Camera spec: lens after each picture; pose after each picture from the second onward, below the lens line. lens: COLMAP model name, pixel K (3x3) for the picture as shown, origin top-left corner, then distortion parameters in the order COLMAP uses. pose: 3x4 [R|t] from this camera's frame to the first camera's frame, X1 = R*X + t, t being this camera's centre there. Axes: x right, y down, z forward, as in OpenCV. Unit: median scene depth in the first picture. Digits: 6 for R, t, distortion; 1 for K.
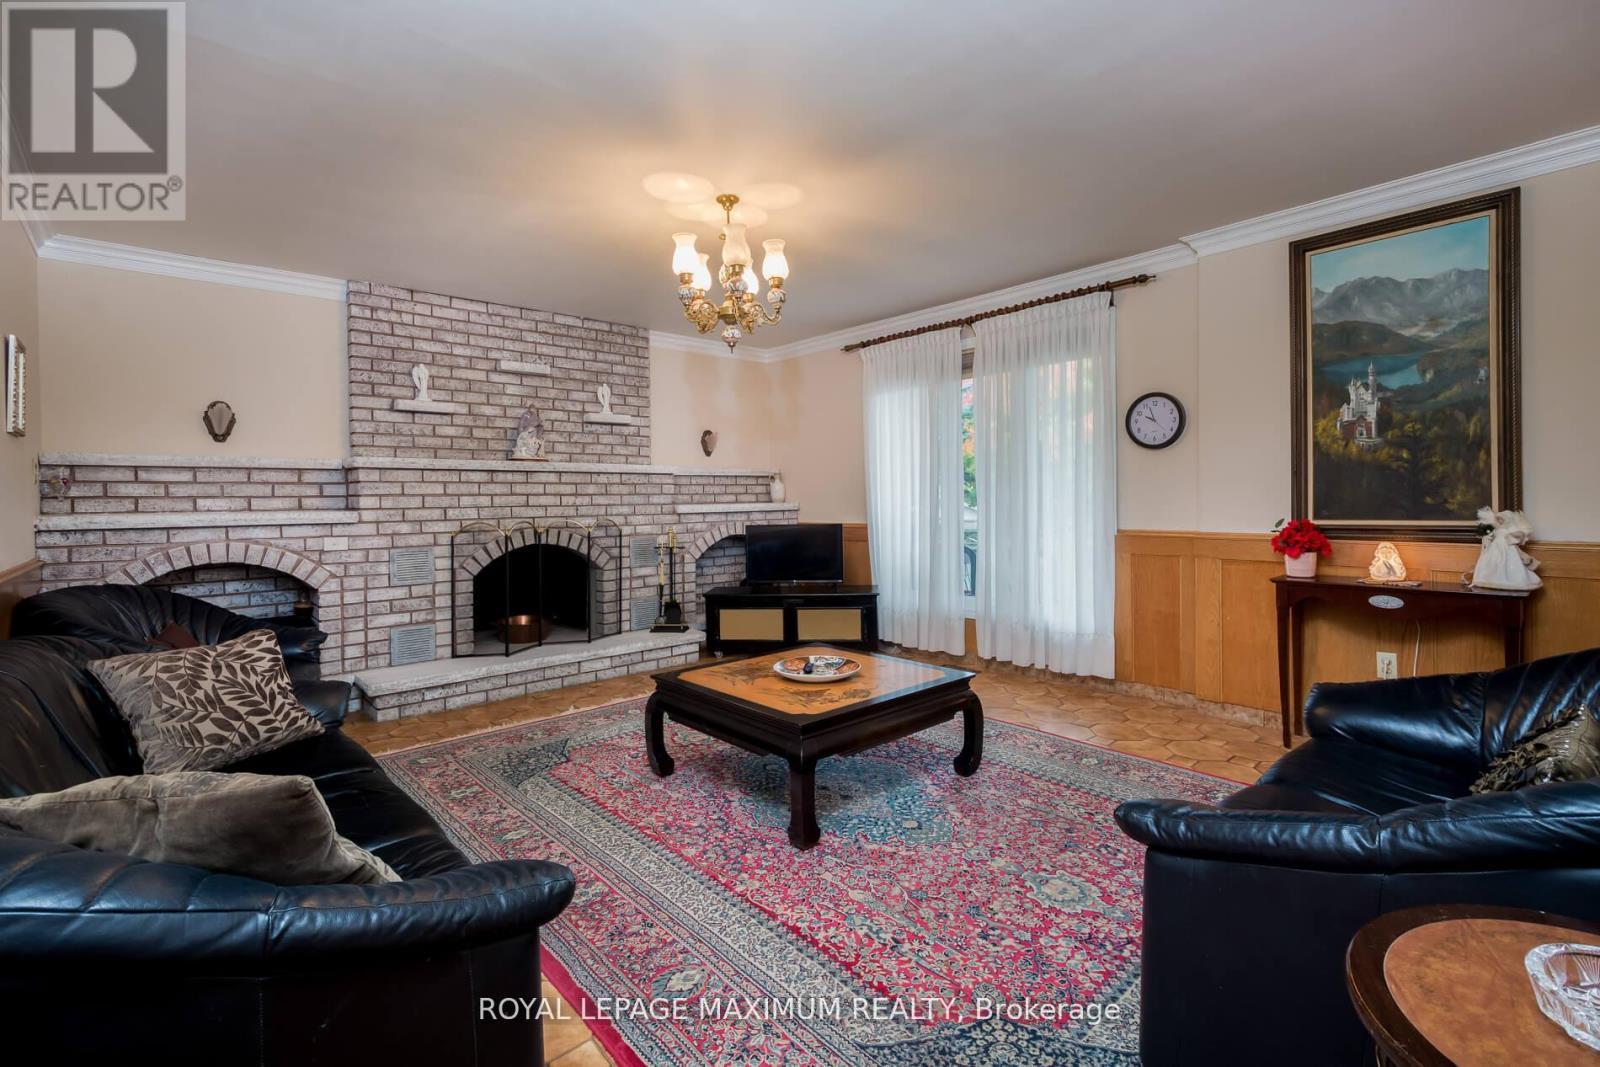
lens RADIAL K [[731.0, 0, 762.0], [0, 731.0, 510.6], [0, 0, 1]] dist [0.013126, -0.003108]
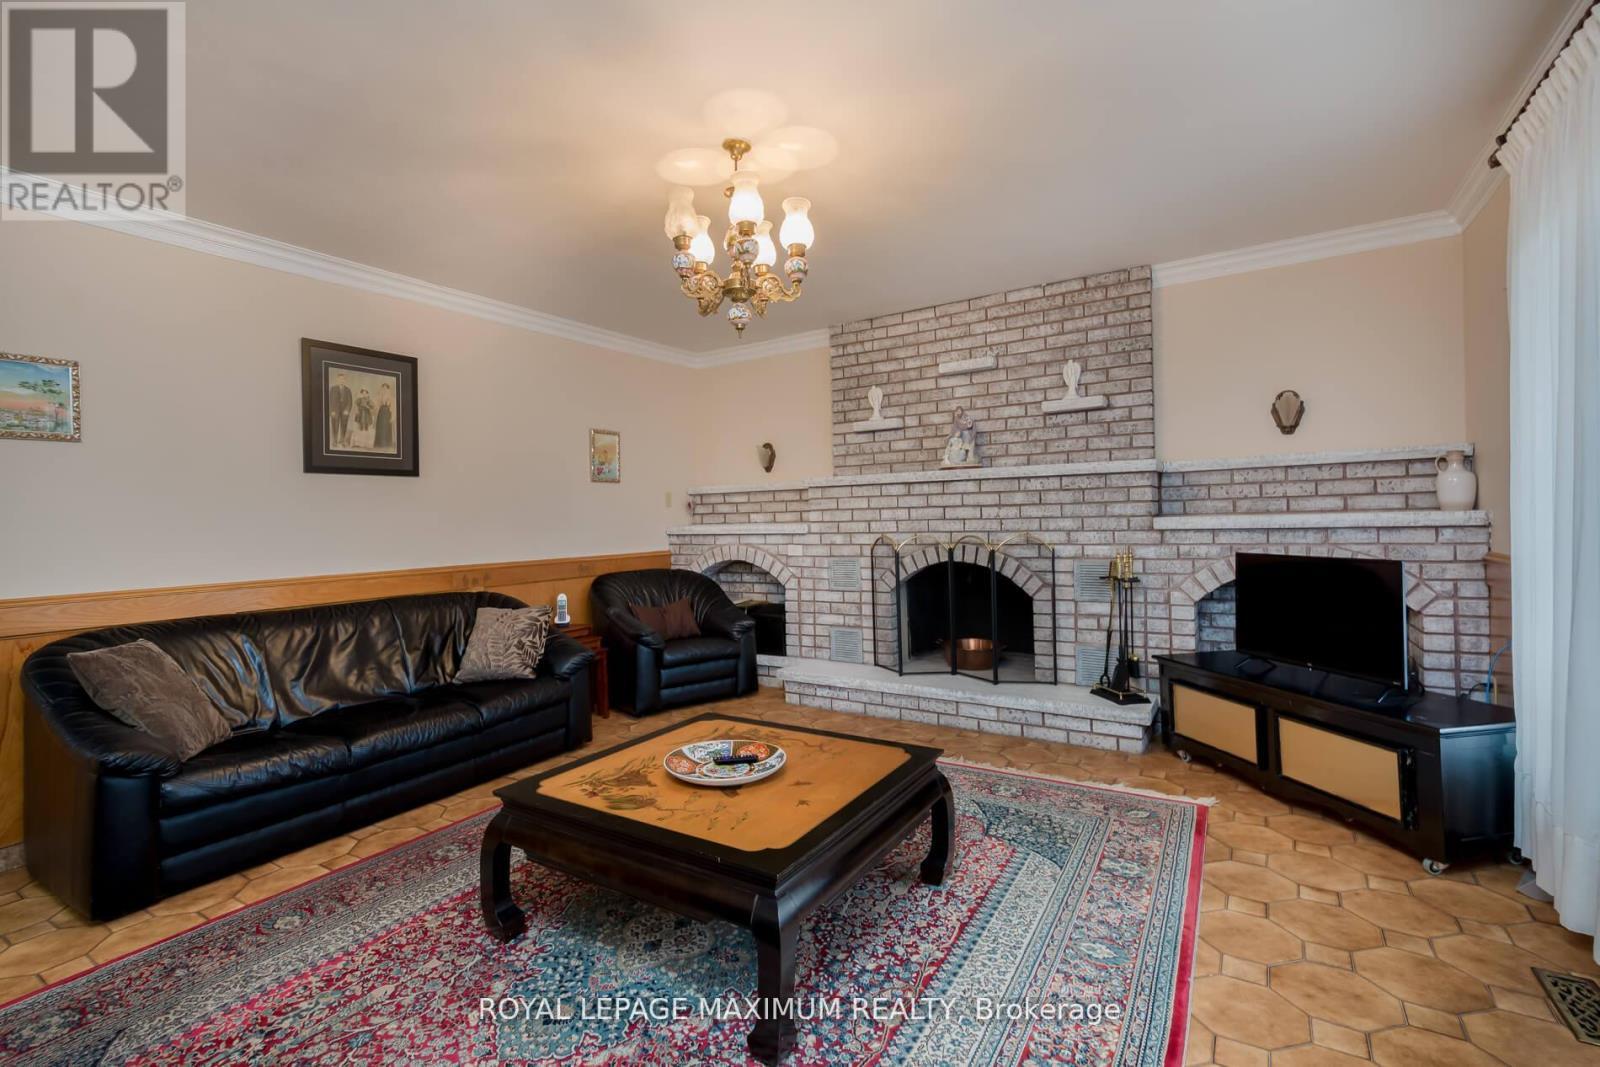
lens RADIAL K [[731.0, 0, 798.9], [0, 731.0, 517.9], [0, 0, 1]] dist [0.013126, -0.003108]
pose [[0.280402, 0.007778, -0.959851, 0.502041], [0.006346, 0.999930, 0.009956, -0.017764], [0.959862, -0.008883, 0.280333, 0.564618]]
